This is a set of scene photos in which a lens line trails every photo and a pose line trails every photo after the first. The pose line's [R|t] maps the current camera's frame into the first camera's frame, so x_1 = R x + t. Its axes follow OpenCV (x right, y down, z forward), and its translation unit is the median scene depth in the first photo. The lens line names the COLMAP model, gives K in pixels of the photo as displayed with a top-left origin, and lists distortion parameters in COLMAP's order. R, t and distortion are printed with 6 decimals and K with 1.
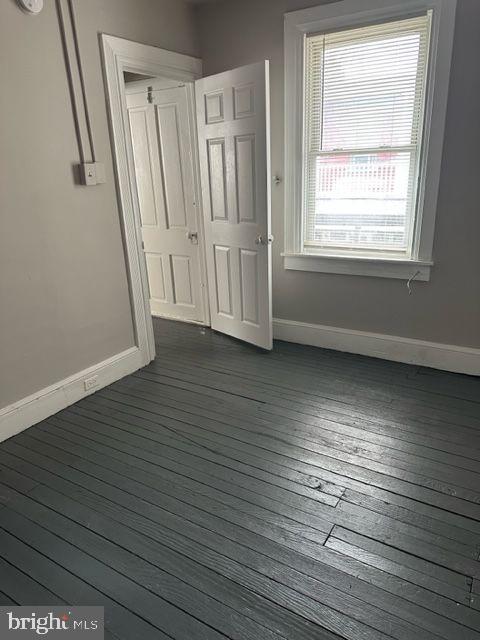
lens RADIAL K [[457.2, 0, 236.4], [0, 457.2, 320.6], [0, 0, 1]] dist [0.005653, 0.002201]
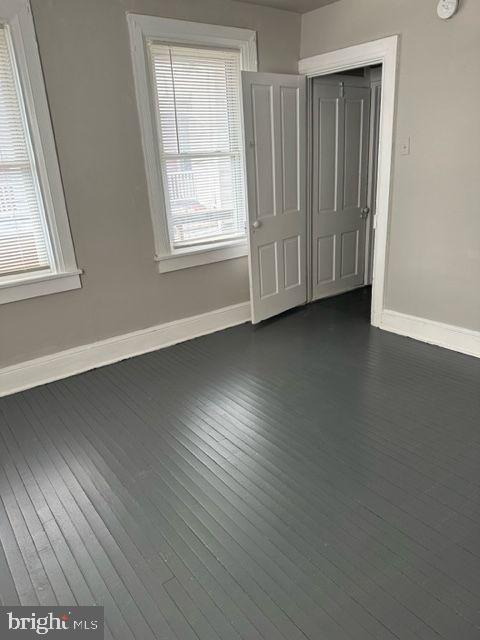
lens RADIAL K [[457.2, 0, 236.4], [0, 457.2, 320.6], [0, 0, 1]] dist [0.005653, 0.002201]
pose [[0.366564, -0.292285, 0.883290, -0.841544], [0.341584, 0.925353, 0.164447, -0.143497], [-0.865420, 0.241437, 0.439041, 0.517178]]
